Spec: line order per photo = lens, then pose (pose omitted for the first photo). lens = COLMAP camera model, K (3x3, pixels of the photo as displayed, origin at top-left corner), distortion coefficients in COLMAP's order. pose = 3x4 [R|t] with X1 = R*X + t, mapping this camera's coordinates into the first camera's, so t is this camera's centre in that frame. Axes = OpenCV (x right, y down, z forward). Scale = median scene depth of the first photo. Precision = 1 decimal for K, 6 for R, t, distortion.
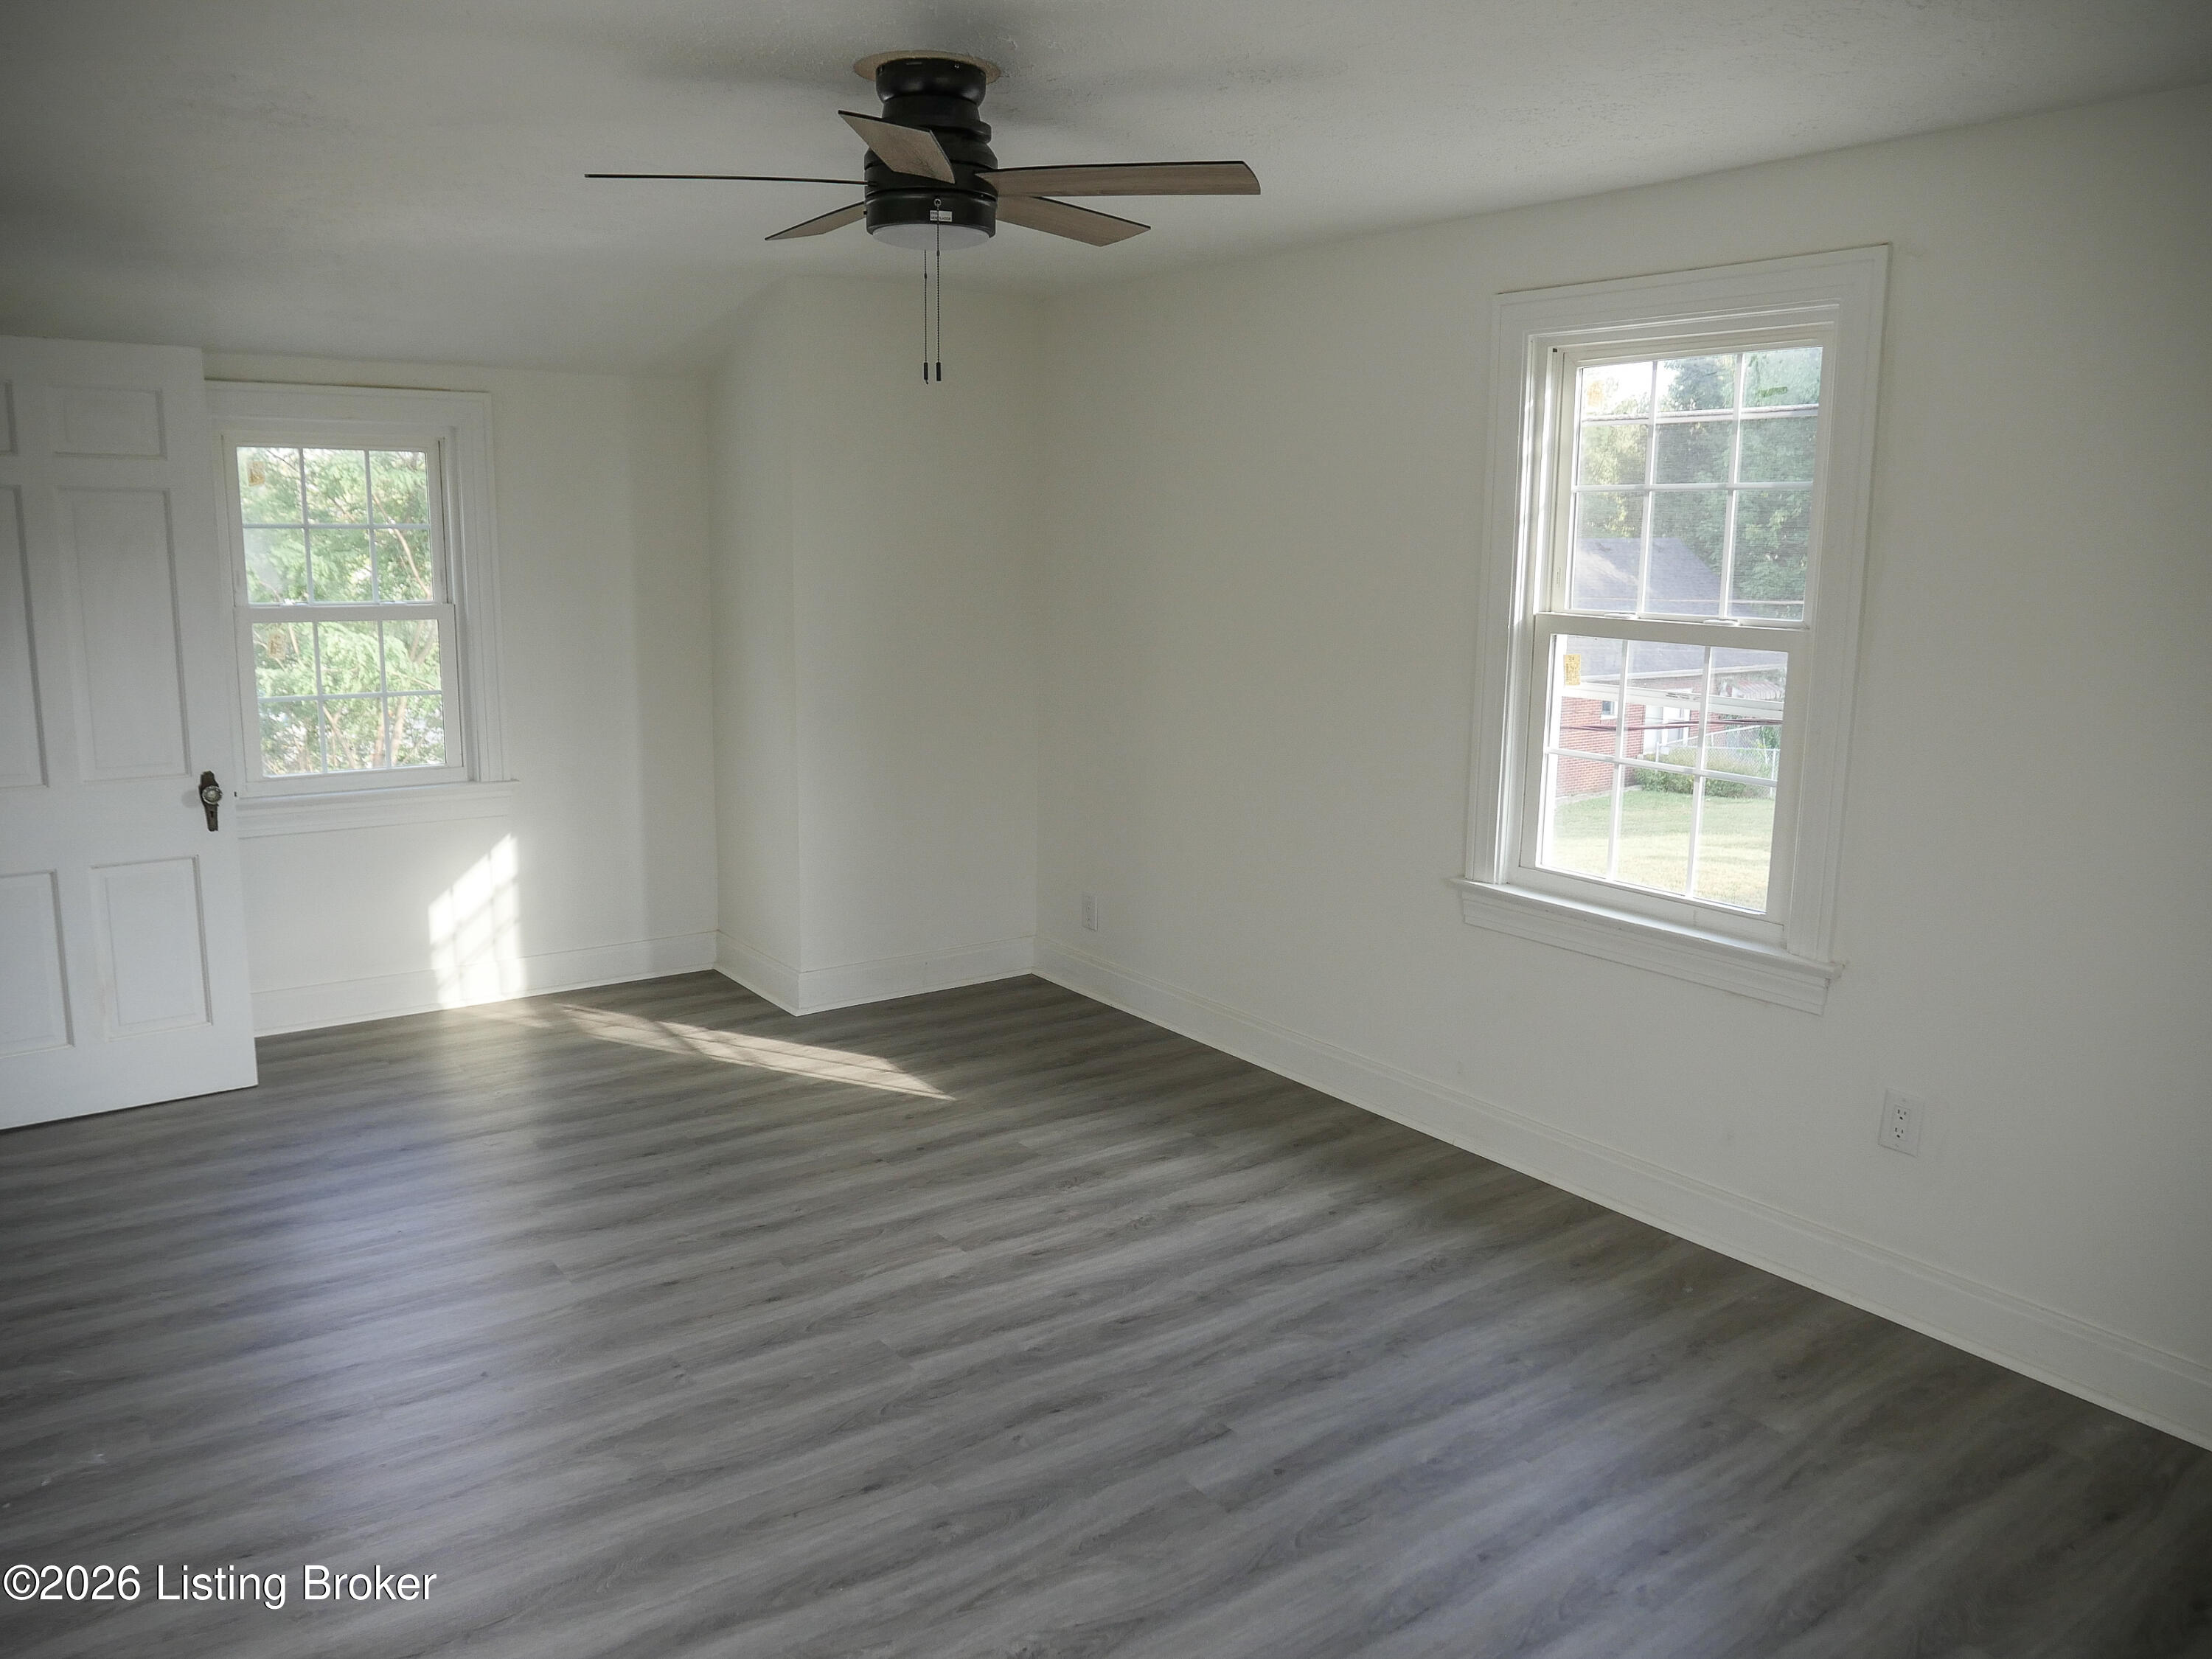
lens RADIAL K [[1668.3, 0, 1143.5], [0, 1668.3, 842.3], [0, 0, 1]] dist [-0.049026, -0.005073]
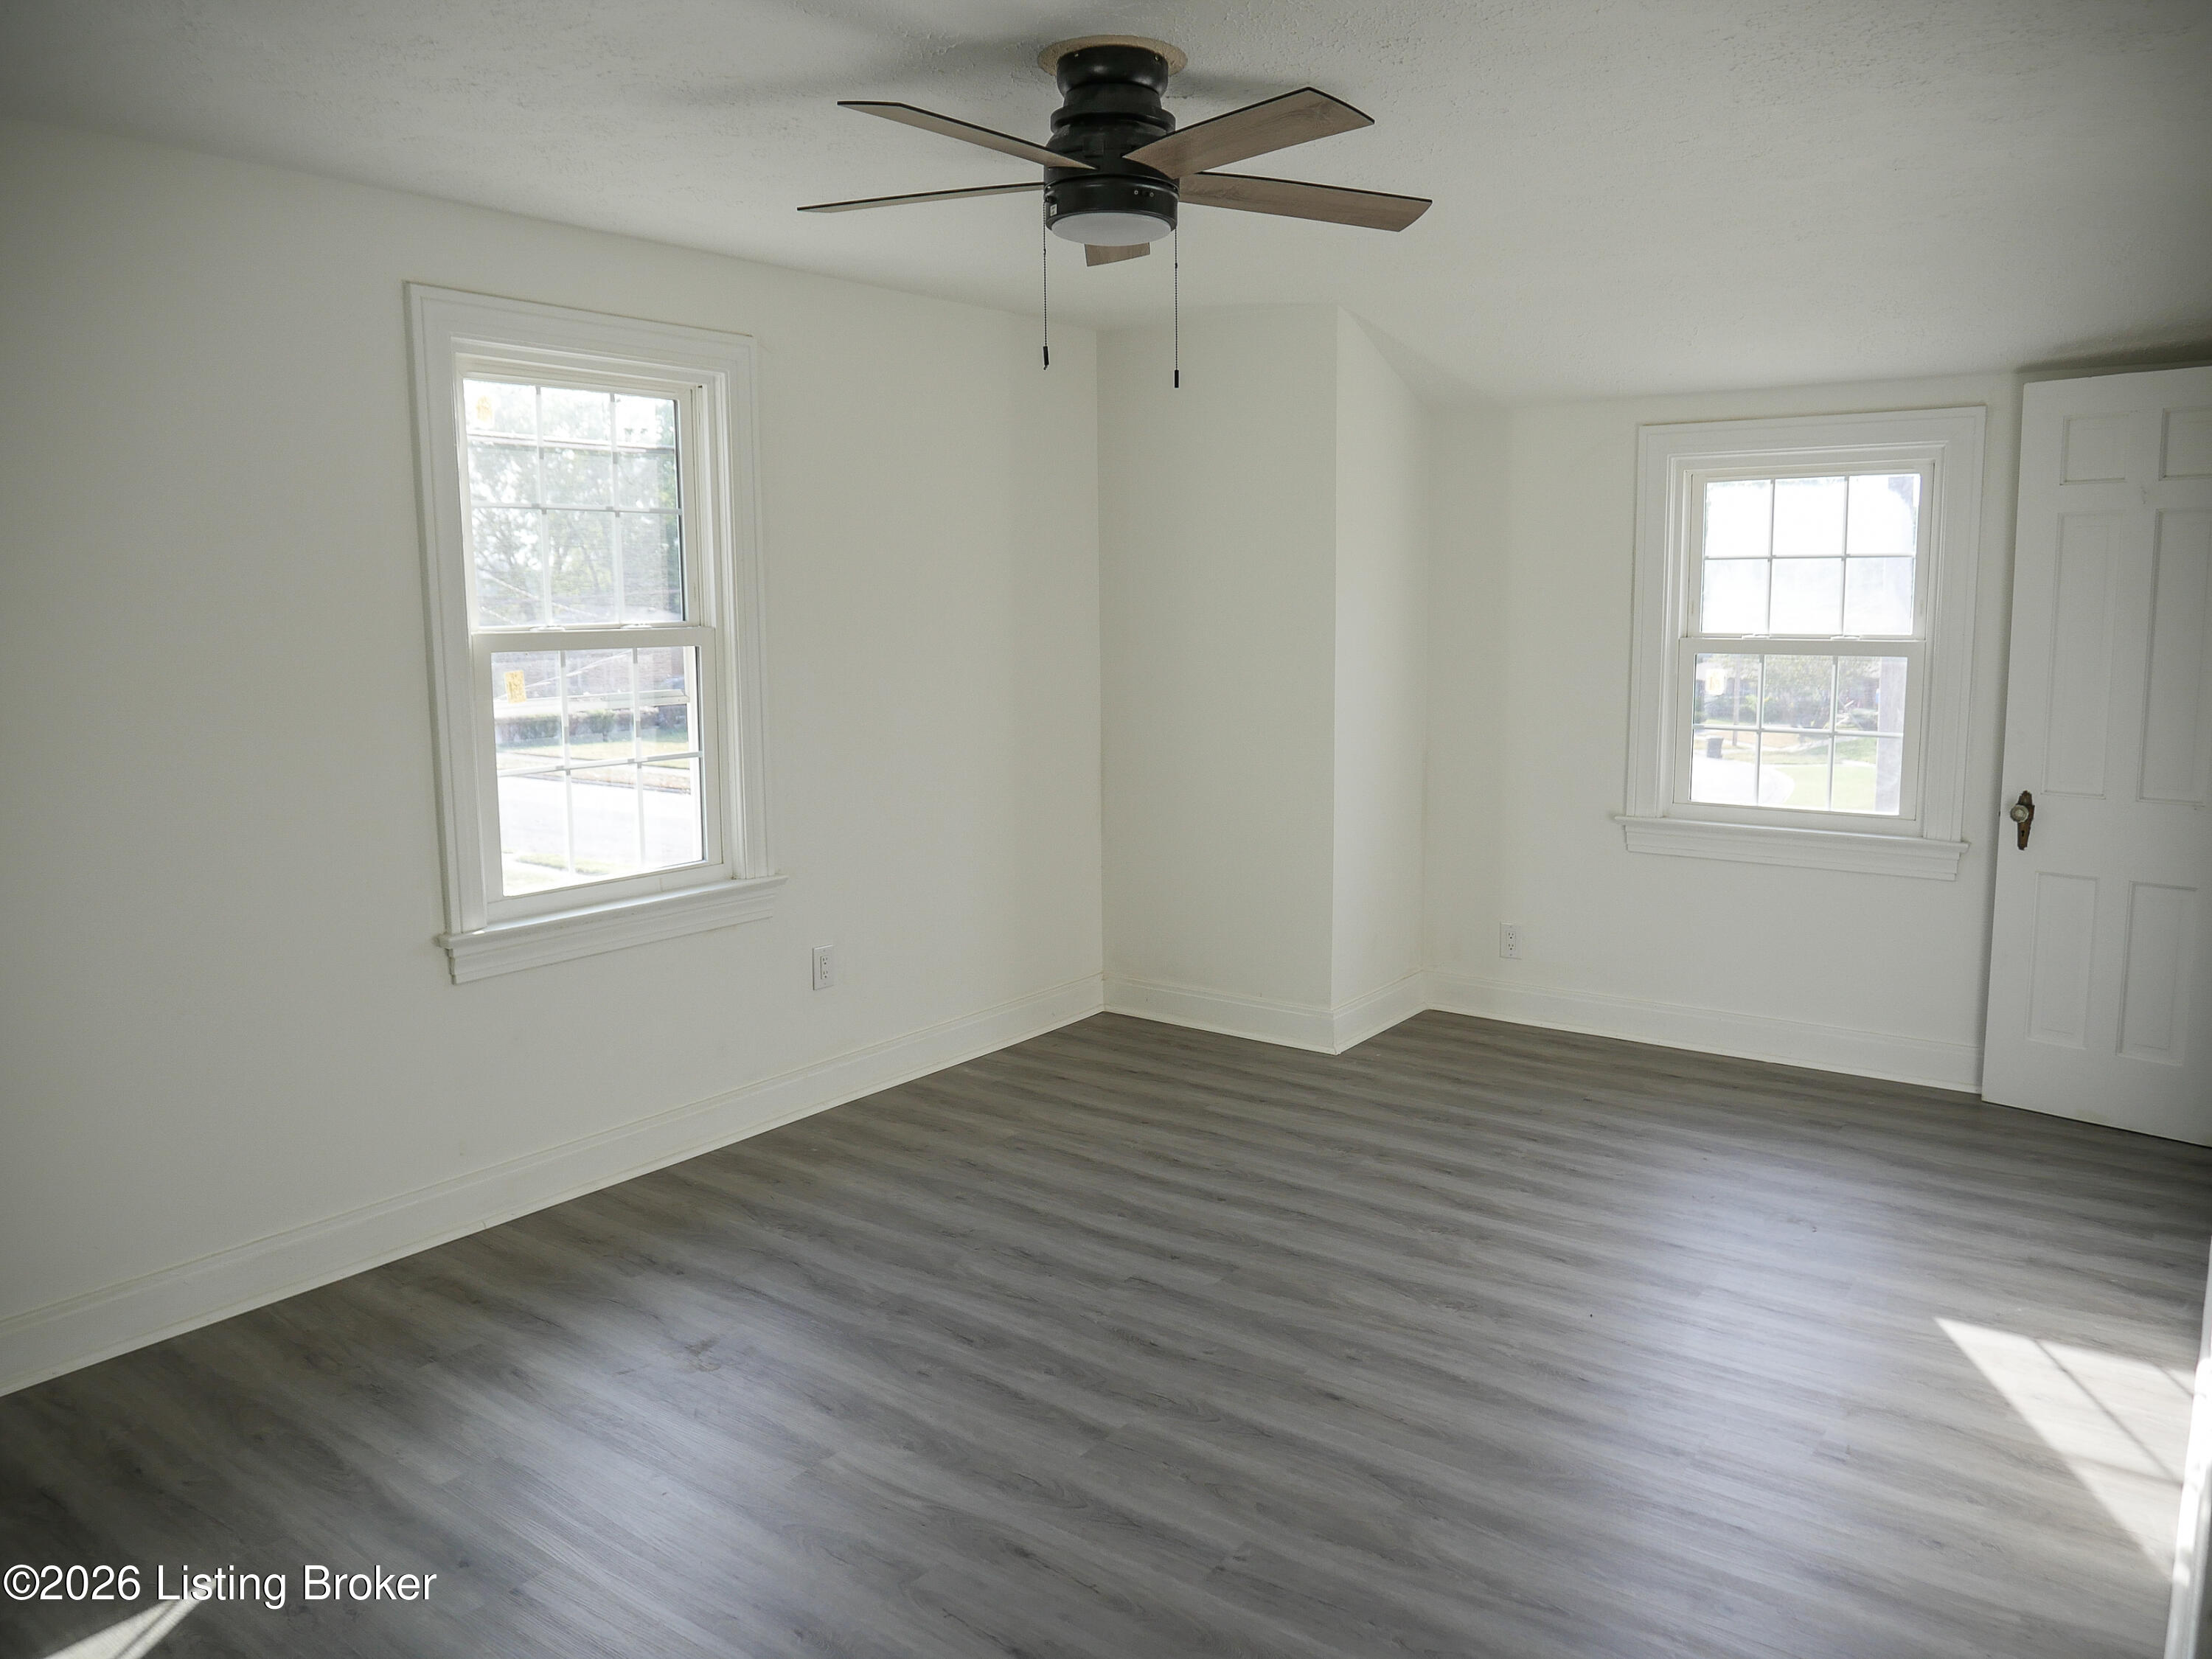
lens RADIAL K [[1605.1, 0, 1106.0], [0, 1605.1, 829.5], [0, 0, 1]] dist [-0.045614, 0.006941]
pose [[-0.303344, -0.149549, 0.941072, -0.881845], [0.173921, 0.962328, 0.208989, -0.187155], [-0.936874, 0.227068, -0.265907, 1.105142]]
